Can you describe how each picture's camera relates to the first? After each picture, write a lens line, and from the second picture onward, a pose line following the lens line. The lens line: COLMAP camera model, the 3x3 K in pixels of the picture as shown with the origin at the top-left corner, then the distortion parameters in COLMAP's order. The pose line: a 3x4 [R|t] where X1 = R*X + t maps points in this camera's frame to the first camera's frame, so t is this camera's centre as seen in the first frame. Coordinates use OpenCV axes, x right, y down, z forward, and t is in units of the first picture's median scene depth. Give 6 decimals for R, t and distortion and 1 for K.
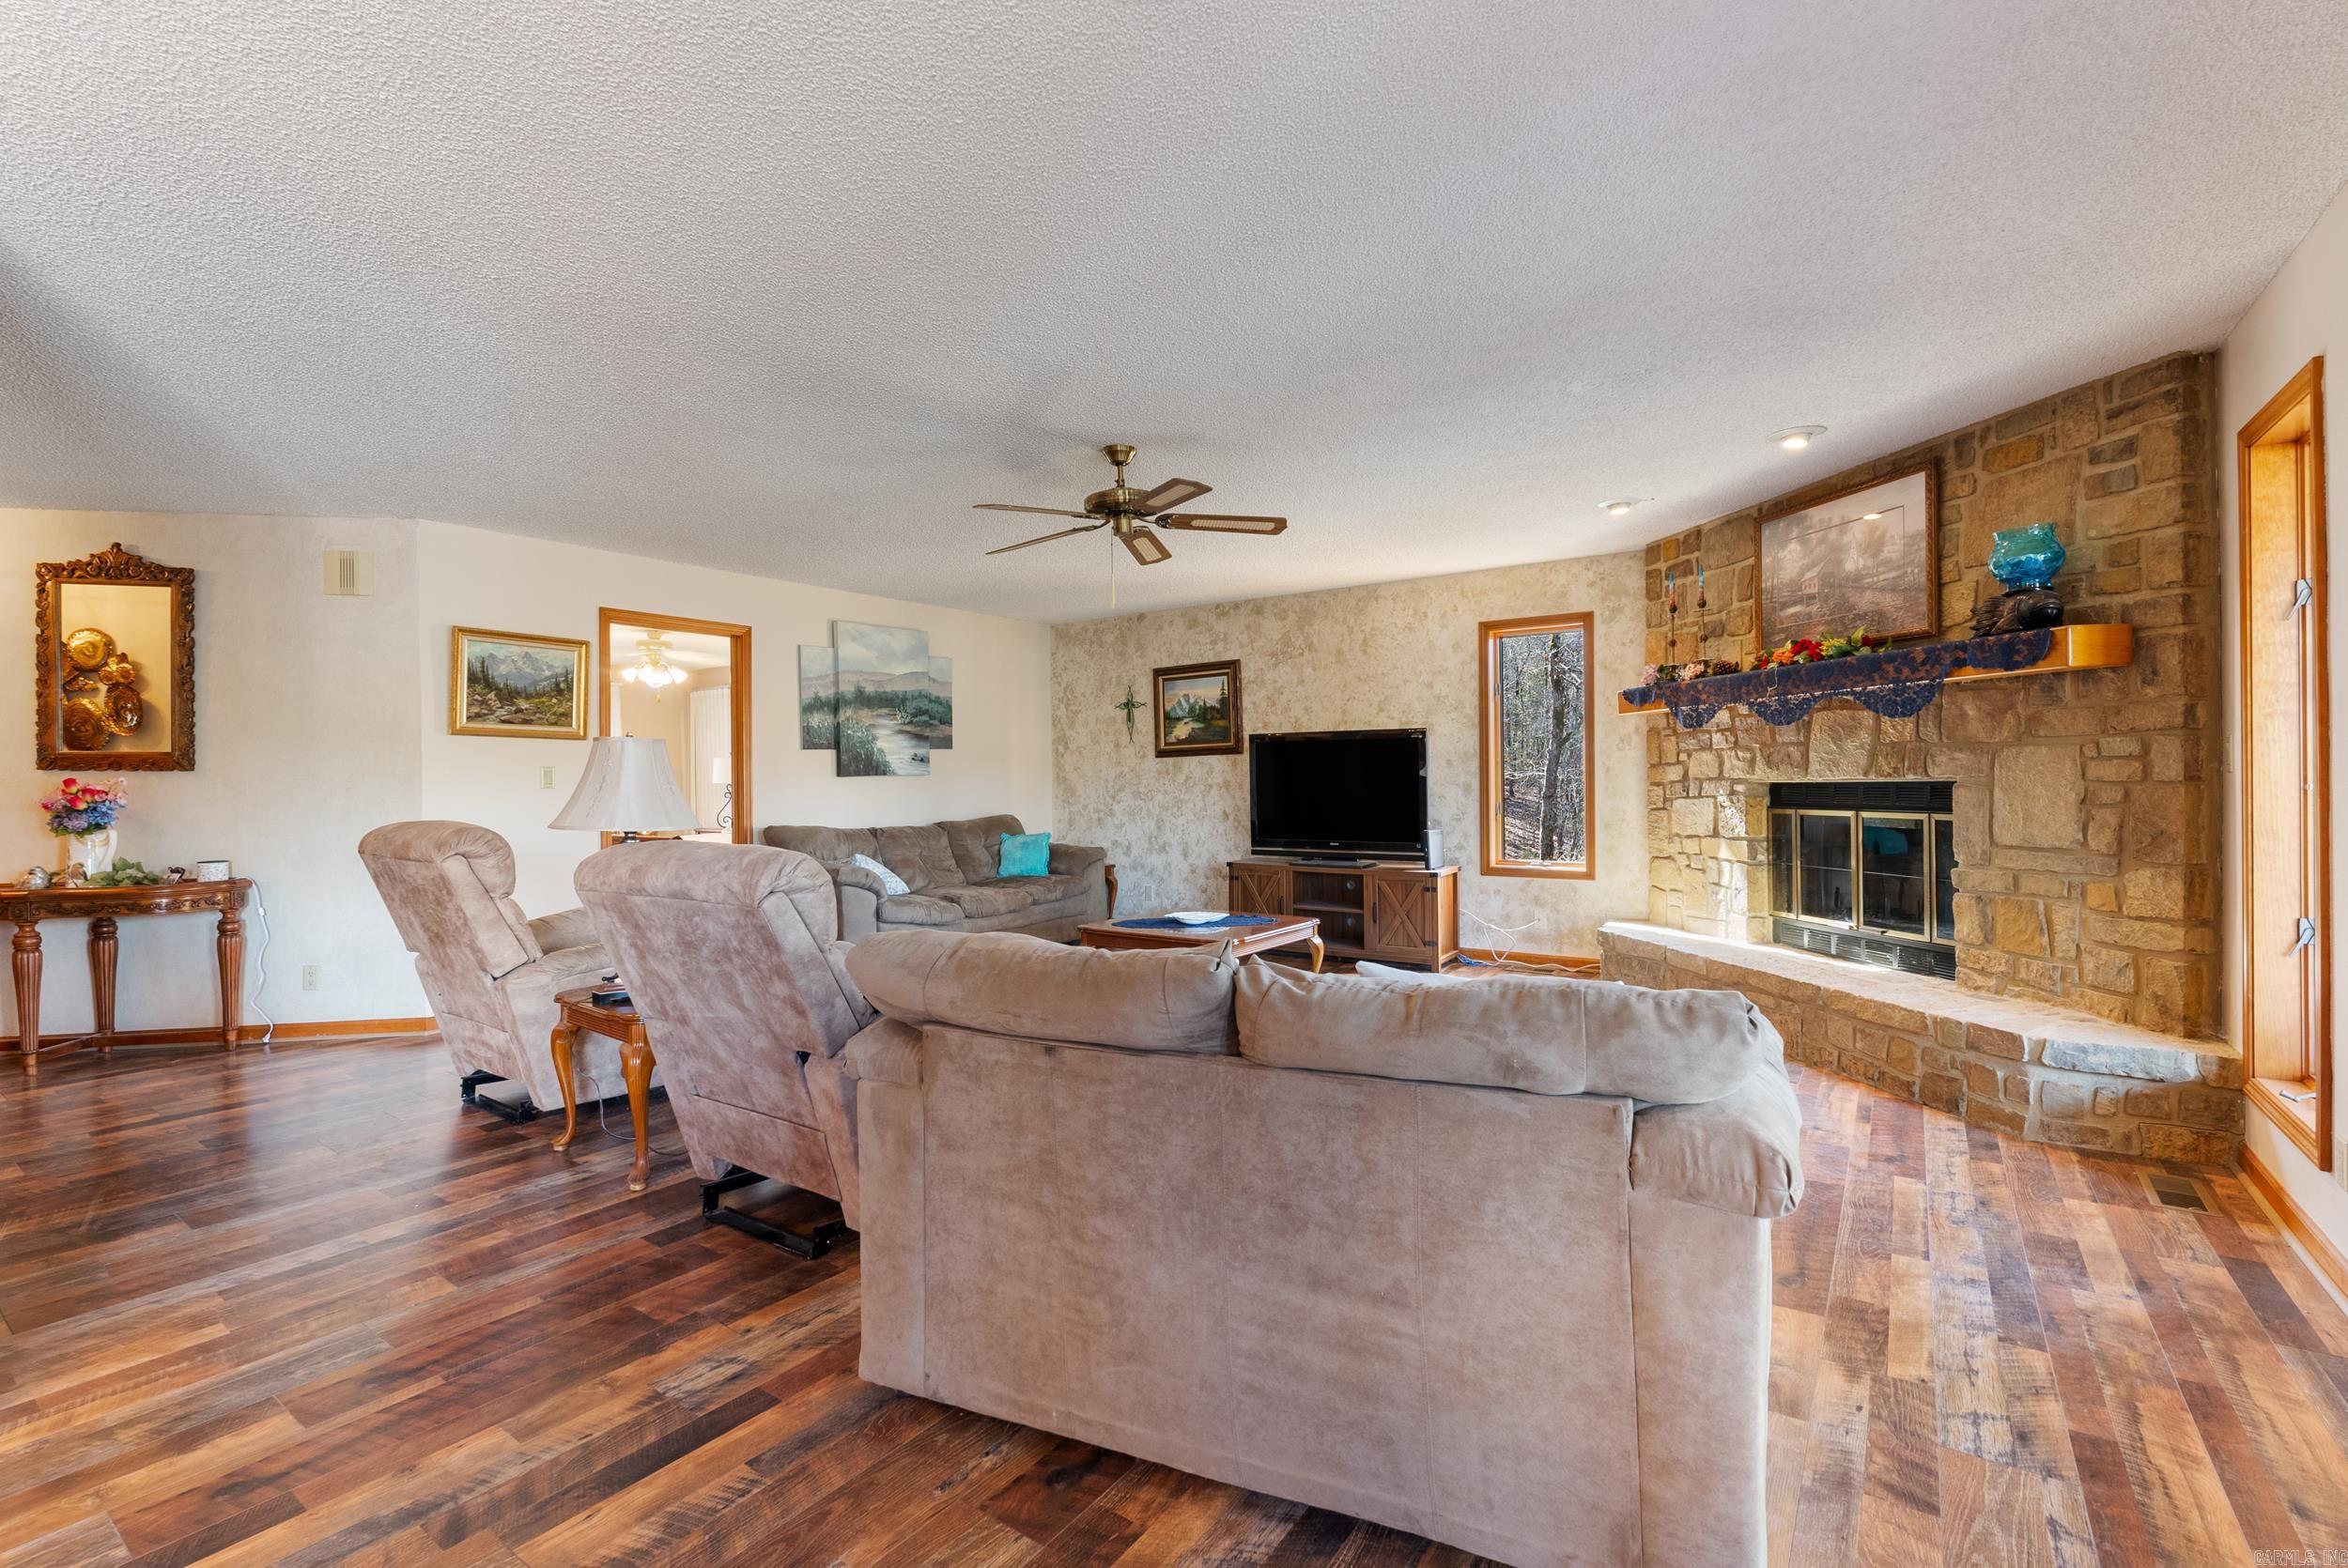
lens RADIAL K [[1041.9, 0, 1178.5], [0, 1041.9, 785.4], [0, 0, 1]] dist [-0.007437, 0.000541]
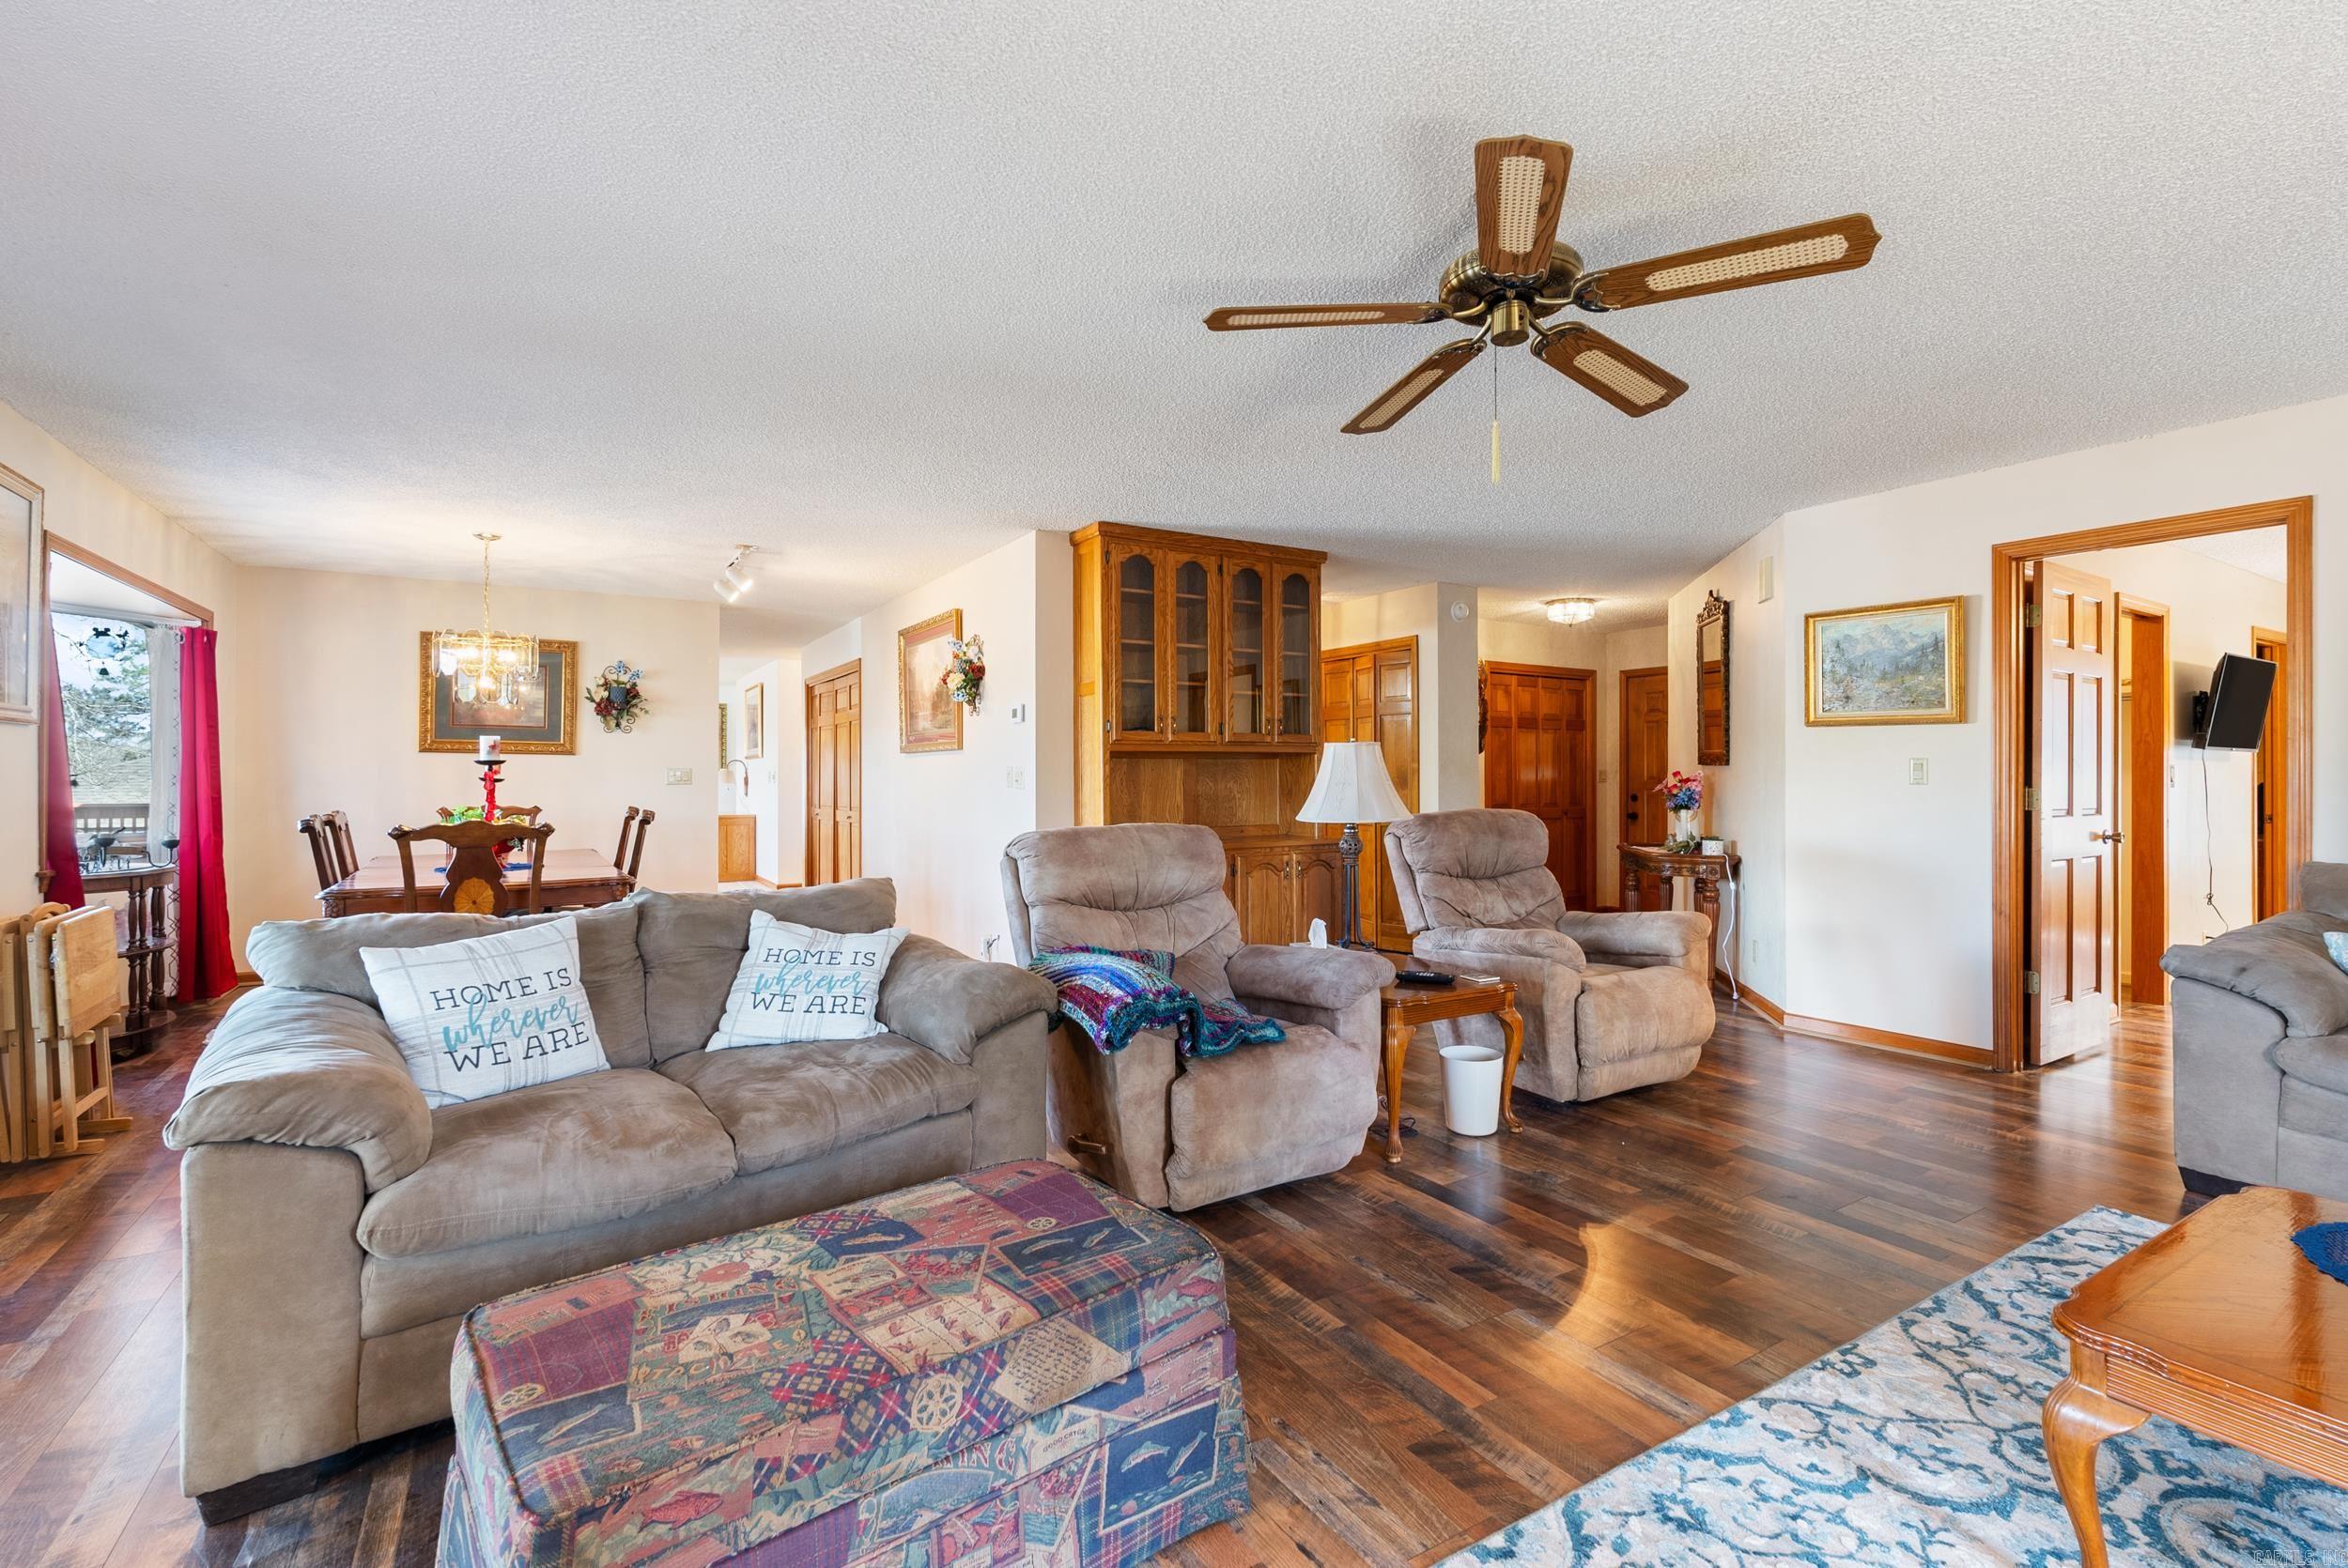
lens RADIAL K [[1041.9, 0, 1175.6], [0, 1041.9, 787.3], [0, 0, 1]] dist [-0.007437, 0.000541]
pose [[-0.407972, 0.019025, -0.912796, 0.315895], [-0.000870, 0.999774, 0.021227, -0.010408], [0.912994, 0.009454, -0.407864, 0.653917]]
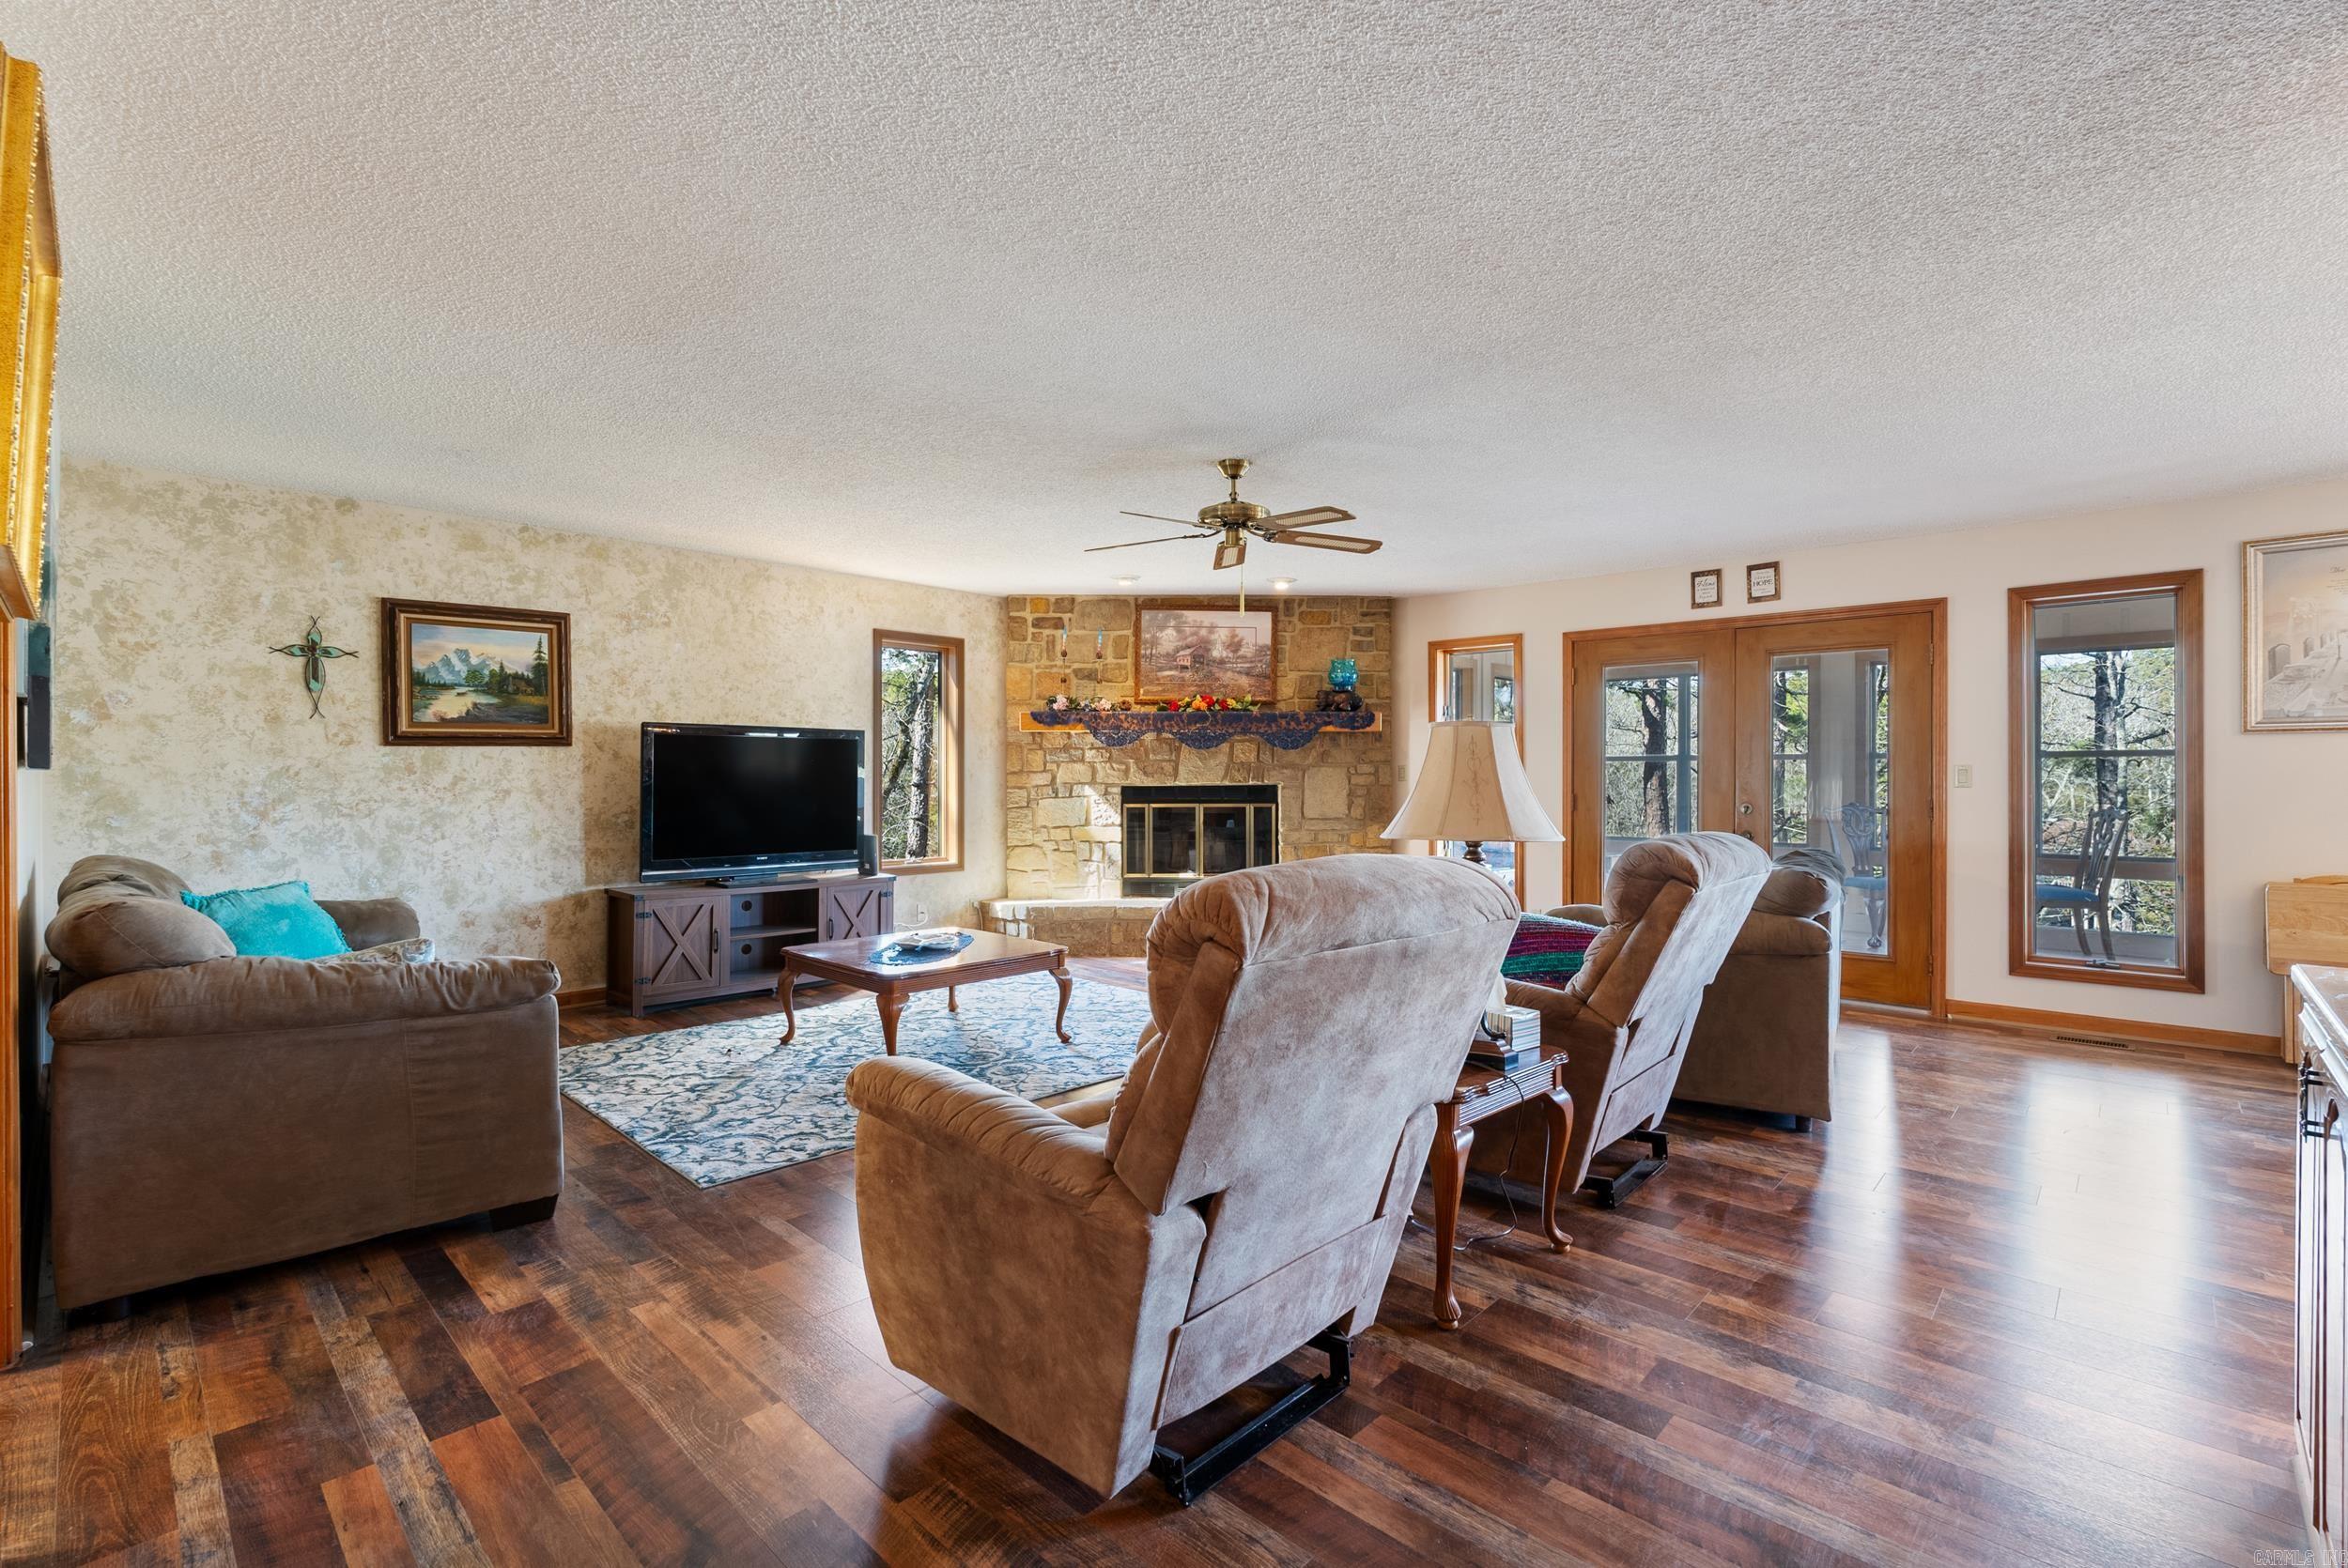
lens RADIAL K [[1041.9, 0, 1187.6], [0, 1041.9, 769.9], [0, 0, 1]] dist [-0.007437, 0.000541]
pose [[0.140207, 0.017071, 0.989975, -0.669822], [0.005008, 0.999826, -0.017950, 0.000835], [-0.990110, 0.007474, 0.140097, 0.555083]]
